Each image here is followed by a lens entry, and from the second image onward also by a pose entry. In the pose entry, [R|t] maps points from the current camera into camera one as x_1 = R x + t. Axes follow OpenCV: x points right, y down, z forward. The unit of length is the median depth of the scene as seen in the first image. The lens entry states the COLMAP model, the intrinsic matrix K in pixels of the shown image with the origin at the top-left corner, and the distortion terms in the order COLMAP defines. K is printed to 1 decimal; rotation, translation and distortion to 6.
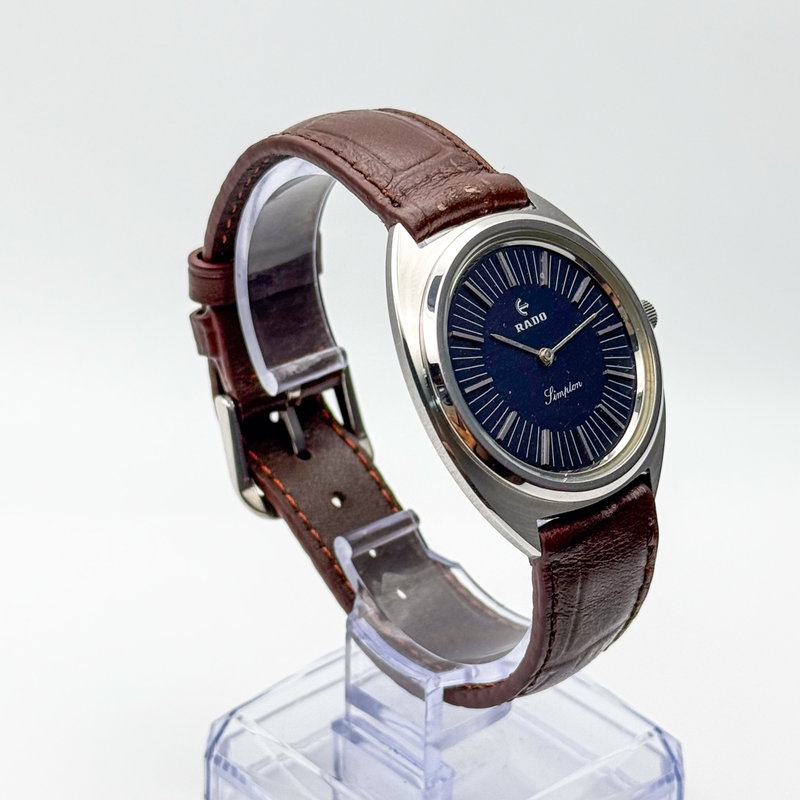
lens RADIAL K [[2283.7, 0, 368.5], [0, 2283.7, 219.7], [0, 0, 1]] dist [-0.553863, 3.255388]
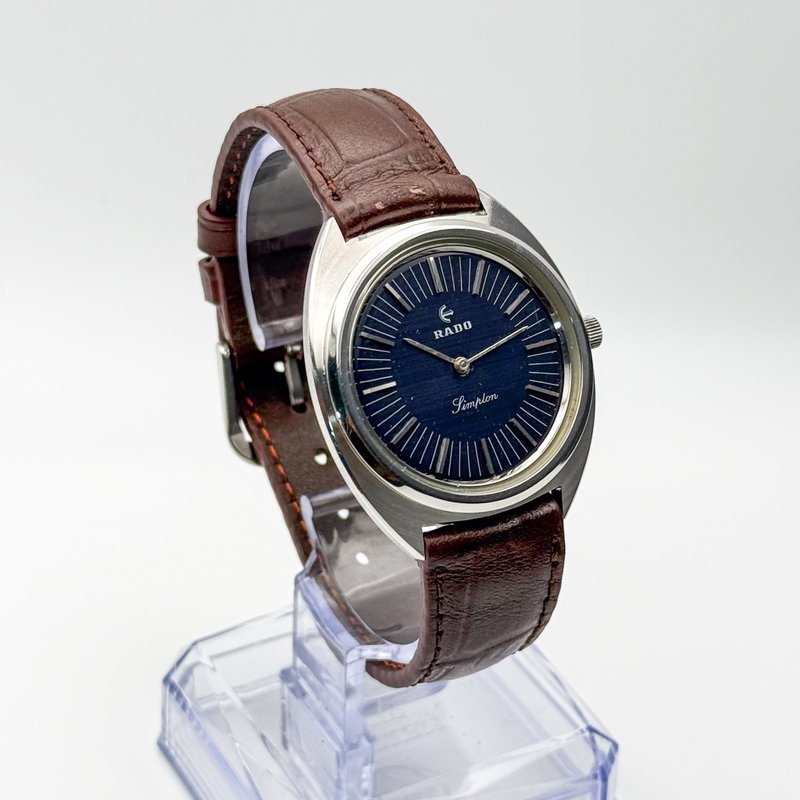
lens RADIAL K [[2283.7, 0, 368.5], [0, 2283.7, 219.7], [0, 0, 1]] dist [-0.553863, 3.255388]
pose [[0.975439, 0.124112, -0.181976, 0.208568], [-0.110077, 0.990253, 0.085338, -0.083834], [0.190794, -0.063210, 0.979593, 0.003356]]
